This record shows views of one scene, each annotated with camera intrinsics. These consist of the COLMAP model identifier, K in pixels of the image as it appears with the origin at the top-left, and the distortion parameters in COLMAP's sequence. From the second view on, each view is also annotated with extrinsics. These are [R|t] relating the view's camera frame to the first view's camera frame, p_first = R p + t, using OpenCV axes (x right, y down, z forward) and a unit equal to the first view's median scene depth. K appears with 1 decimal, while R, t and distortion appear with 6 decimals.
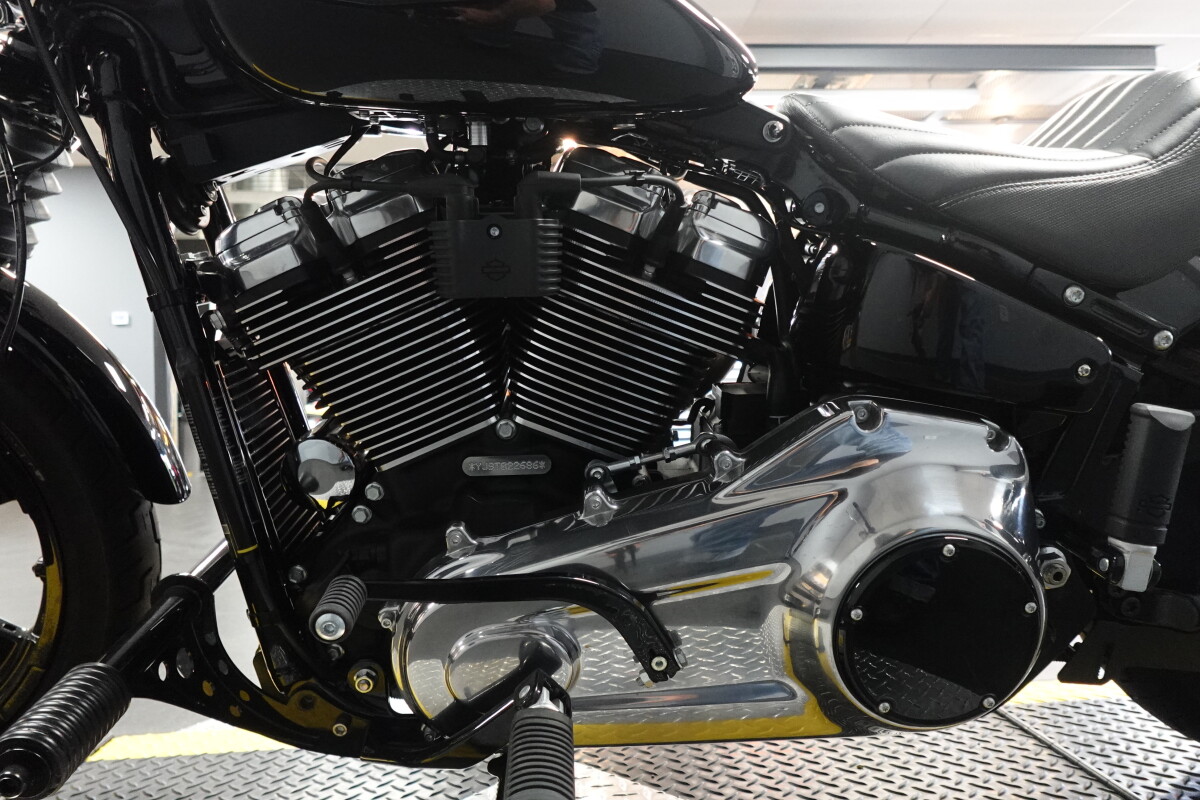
lens RADIAL K [[808.3, 0, 600.0], [0, 808.3, 400.0], [0, 0, 1]] dist [-0.007786, -0.000796]
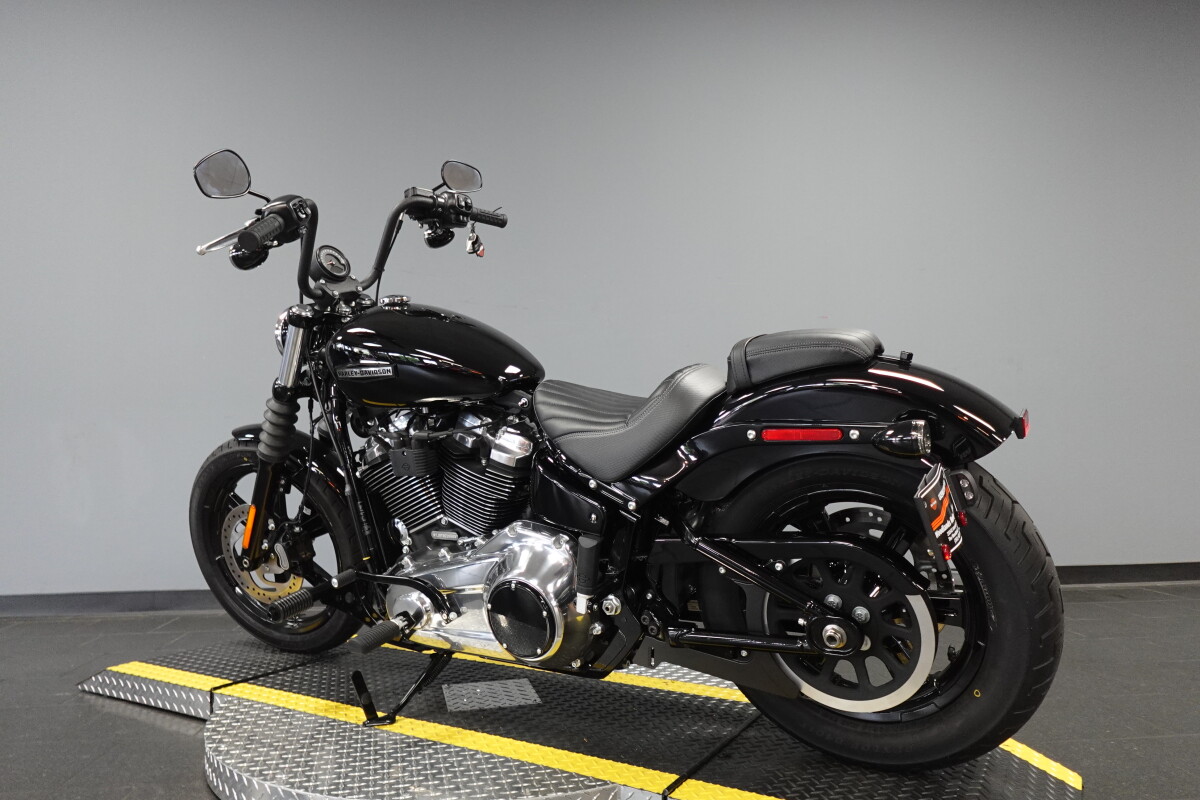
lens RADIAL K [[790.6, 0, 600.0], [0, 790.6, 400.0], [0, 0, 1]] dist [0.004124, -0.000206]
pose [[0.835374, -0.008327, -0.549619, 1.756565], [-0.018879, 0.998861, -0.043828, -0.256647], [0.549358, 0.046989, 0.834265, -0.843633]]
